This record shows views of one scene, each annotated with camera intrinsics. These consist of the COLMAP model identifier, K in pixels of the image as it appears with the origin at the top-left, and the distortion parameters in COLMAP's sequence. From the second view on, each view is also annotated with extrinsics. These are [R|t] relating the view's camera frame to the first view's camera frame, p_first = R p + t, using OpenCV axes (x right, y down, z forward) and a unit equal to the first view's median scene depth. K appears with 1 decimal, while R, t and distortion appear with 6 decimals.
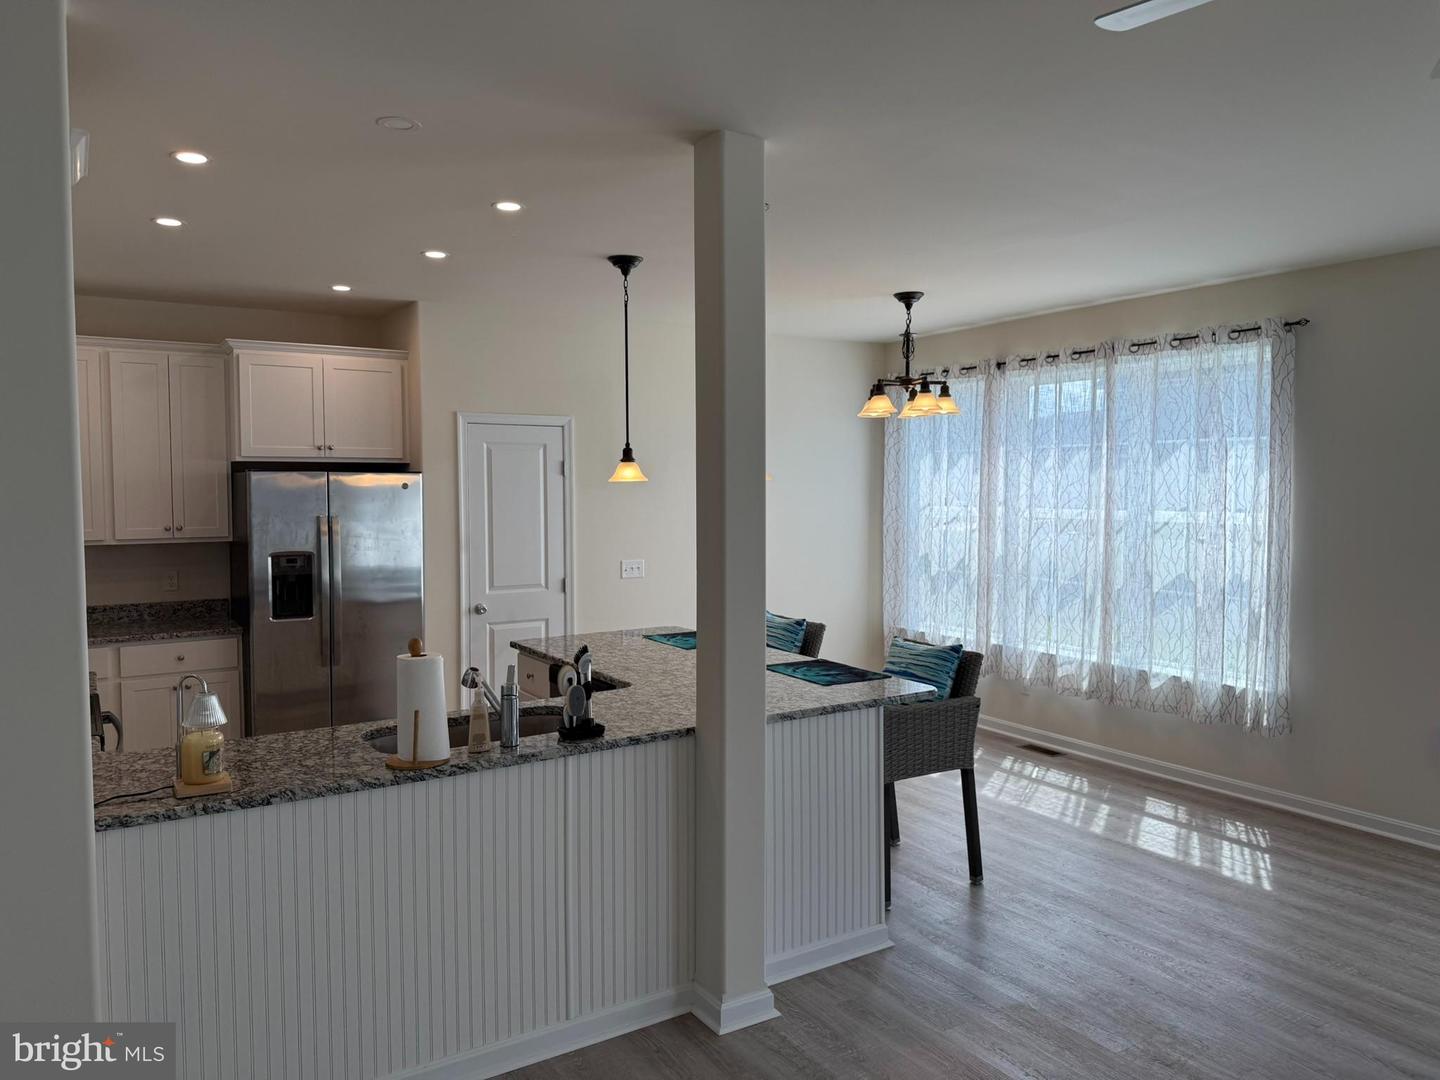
lens RADIAL K [[1004.3, 0, 758.3], [0, 1004.3, 522.1], [0, 0, 1]] dist [0.040995, -0.063417]
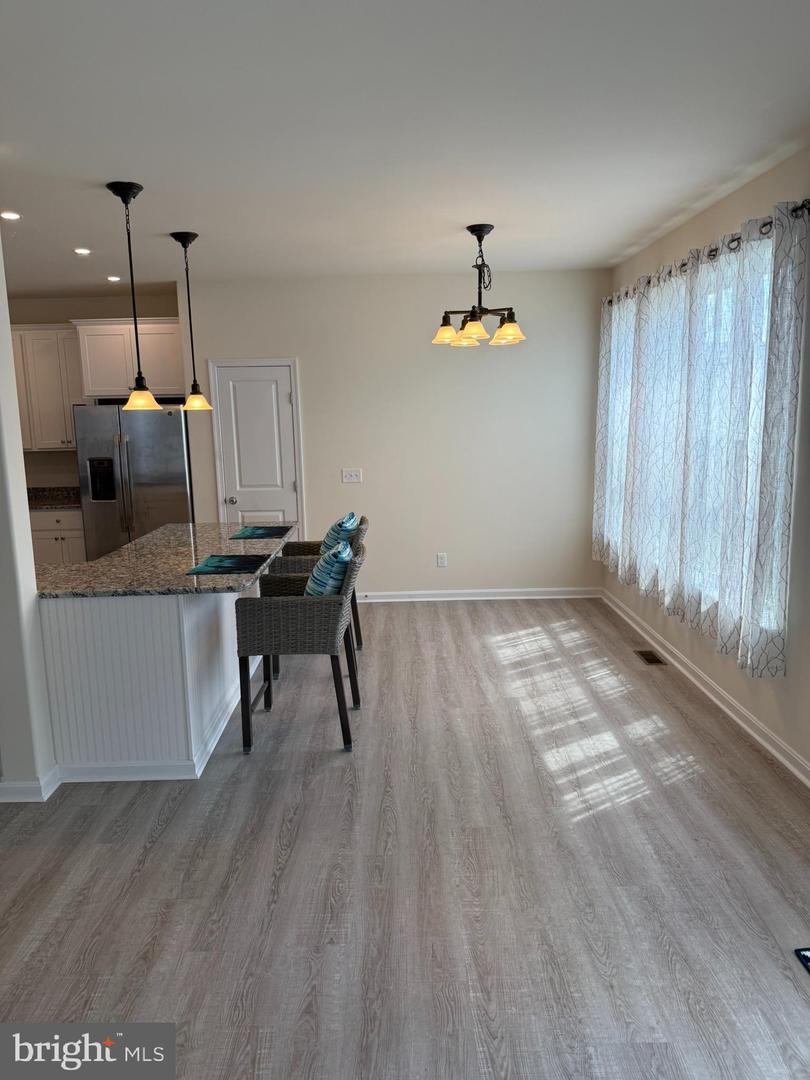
lens RADIAL K [[753.2, 0, 409.2], [0, 753.2, 540.6], [0, 0, 1]] dist [0.040995, -0.063417]
pose [[0.850231, 0.074051, -0.521176, 0.563292], [-0.000950, 0.990271, 0.139152, -0.007044], [0.526409, -0.117816, 0.842029, 0.252664]]
